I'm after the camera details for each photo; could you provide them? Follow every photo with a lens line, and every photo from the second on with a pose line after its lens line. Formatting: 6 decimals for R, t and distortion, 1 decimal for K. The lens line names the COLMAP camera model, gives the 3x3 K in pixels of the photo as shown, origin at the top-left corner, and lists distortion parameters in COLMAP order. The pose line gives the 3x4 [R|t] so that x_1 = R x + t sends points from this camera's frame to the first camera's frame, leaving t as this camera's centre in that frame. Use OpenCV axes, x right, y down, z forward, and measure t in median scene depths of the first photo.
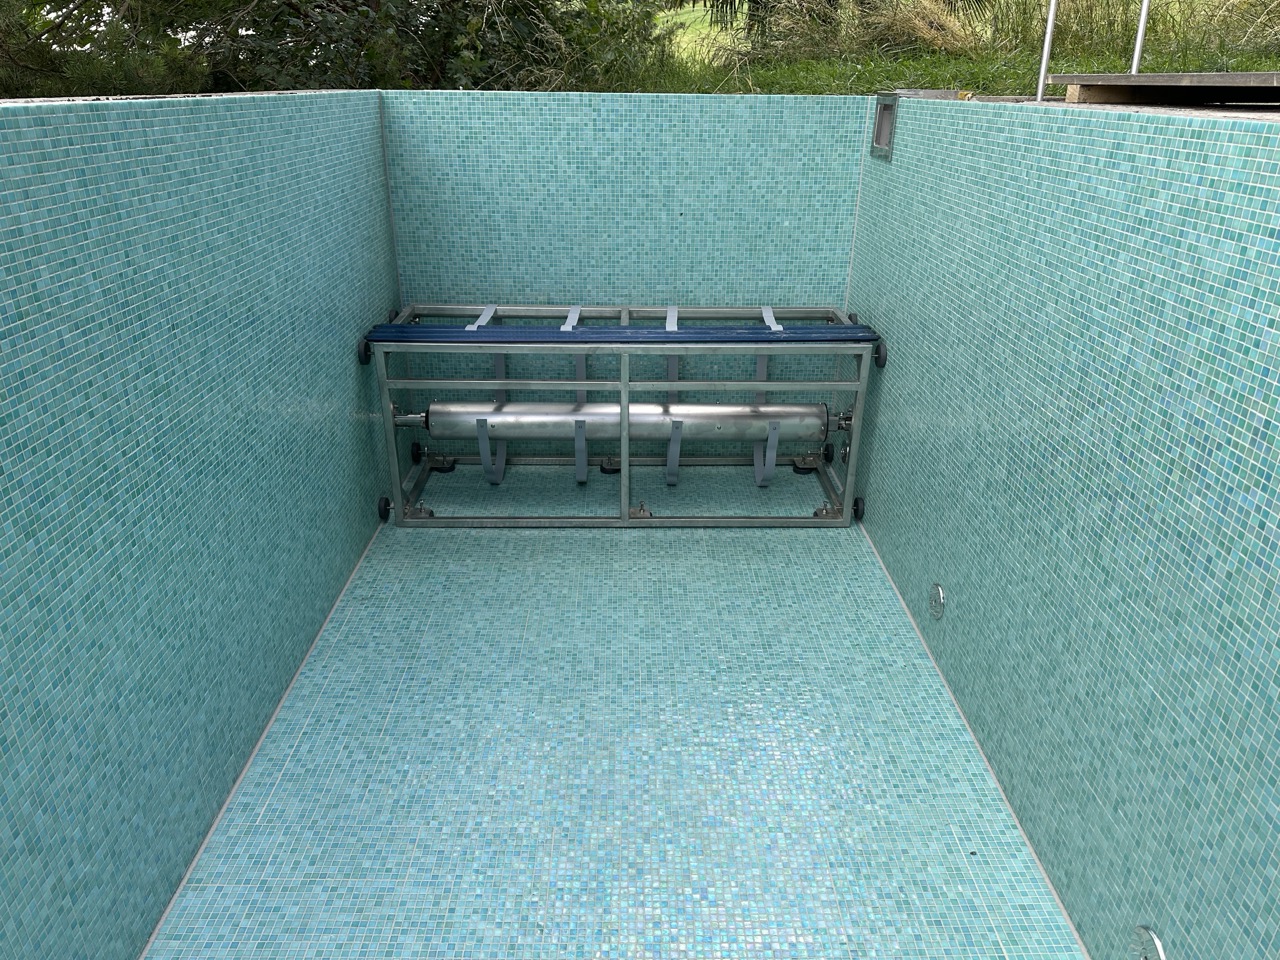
lens RADIAL K [[901.5, 0, 640.0], [0, 901.5, 480.0], [0, 0, 1]] dist [0.192824, -0.343291]
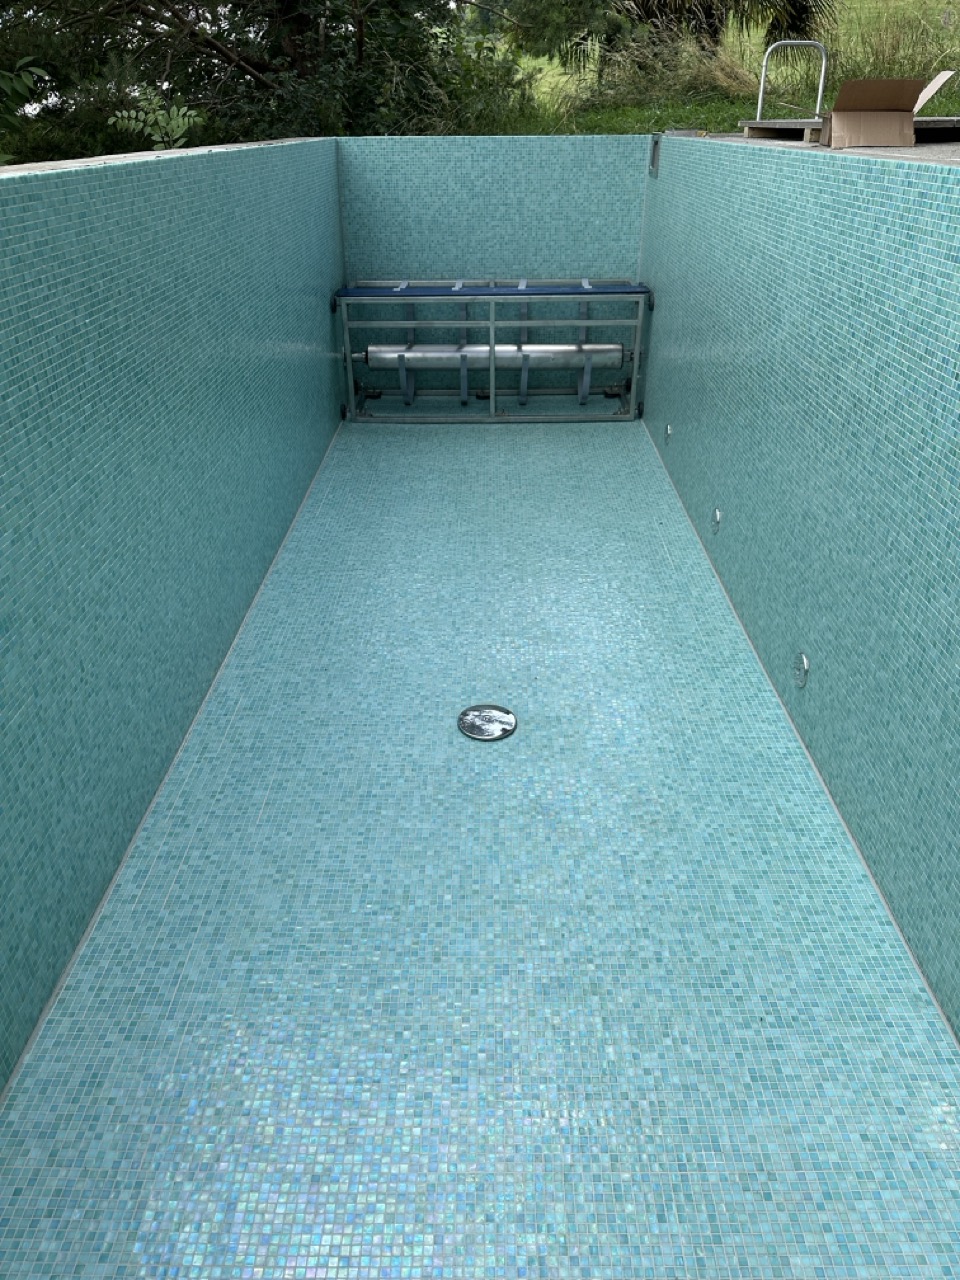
lens RADIAL K [[889.2, 0, 480.0], [0, 889.2, 640.0], [0, 0, 1]] dist [0.003248, -0.003188]
pose [[0.999572, -0.002169, -0.029170, 0.005518], [0.005669, 0.992702, 0.120458, 0.235174], [0.028696, -0.120572, 0.992290, -0.571201]]
